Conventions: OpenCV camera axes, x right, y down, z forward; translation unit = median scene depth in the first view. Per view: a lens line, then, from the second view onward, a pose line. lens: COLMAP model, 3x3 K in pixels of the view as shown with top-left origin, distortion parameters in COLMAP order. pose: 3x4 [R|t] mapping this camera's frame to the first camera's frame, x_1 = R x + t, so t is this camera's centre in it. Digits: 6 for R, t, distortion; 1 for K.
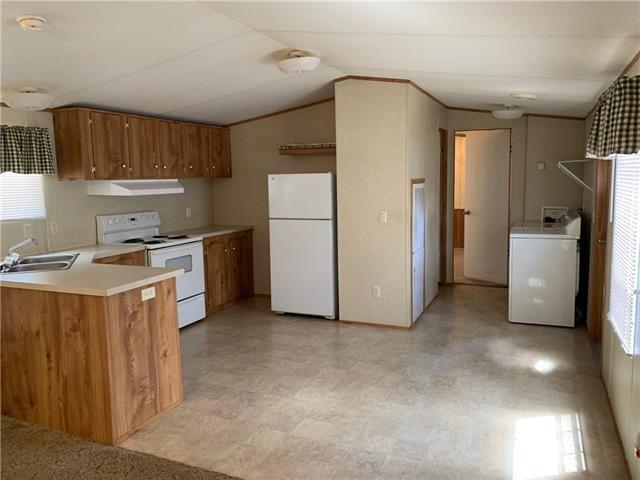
lens RADIAL K [[493.4, 0, 320.1], [0, 493.4, 233.9], [0, 0, 1]] dist [0.049623, -0.071387]
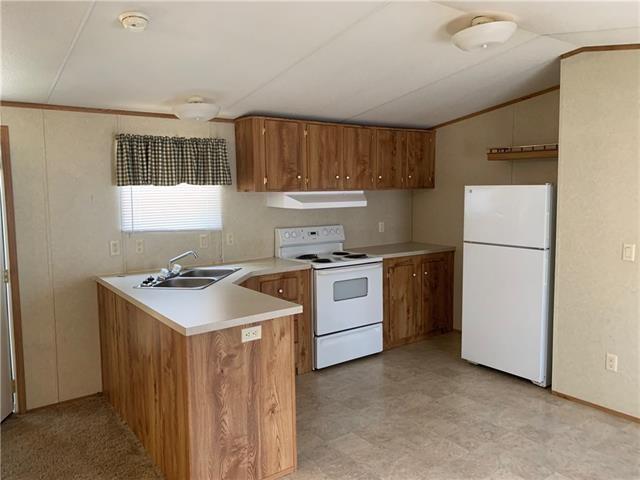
lens RADIAL K [[489.7, 0, 318.3], [0, 489.7, 228.4], [0, 0, 1]] dist [0.058937, -0.095060]
pose [[0.867939, 0.052177, -0.493922, 0.100594], [-0.062755, 0.998017, -0.004847, -0.040174], [0.492690, 0.035203, 0.869492, 0.237036]]
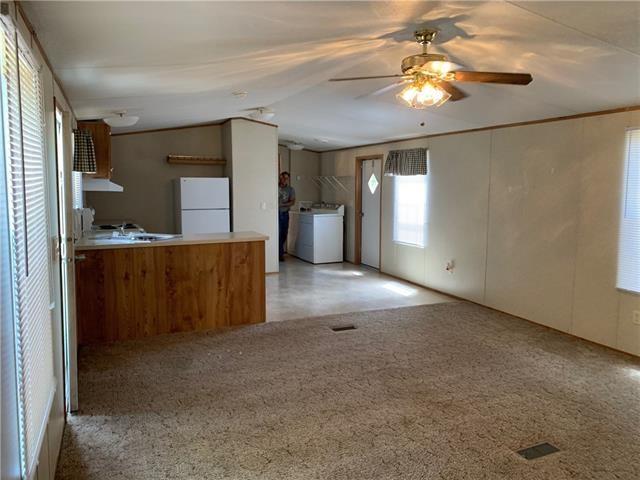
lens RADIAL K [[500.7, 0, 326.5], [0, 500.7, 226.1], [0, 0, 1]] dist [0.041299, -0.054189]
pose [[0.668499, -0.043549, 0.742437, -1.057996], [0.069738, 0.997556, -0.004279, 0.059115], [-0.740436, 0.054636, 0.669903, -0.284048]]
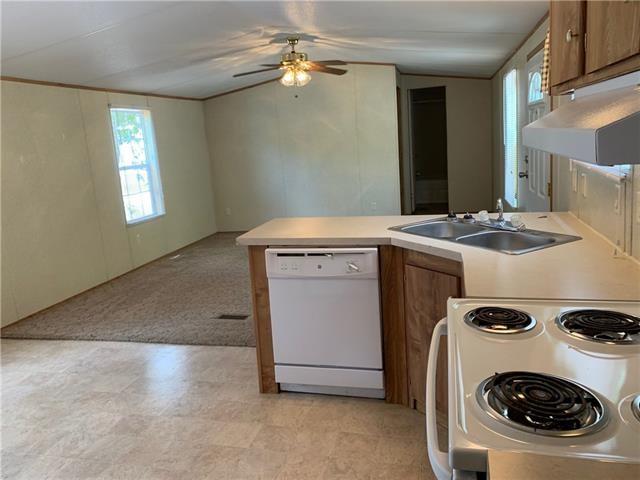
lens RADIAL K [[489.7, 0, 318.3], [0, 489.7, 228.4], [0, 0, 1]] dist [0.058937, -0.095060]
pose [[-0.982150, 0.115371, -0.148563, -0.216852], [0.067288, 0.953041, 0.295272, -0.133563], [0.175652, 0.280005, -0.943792, 1.343518]]
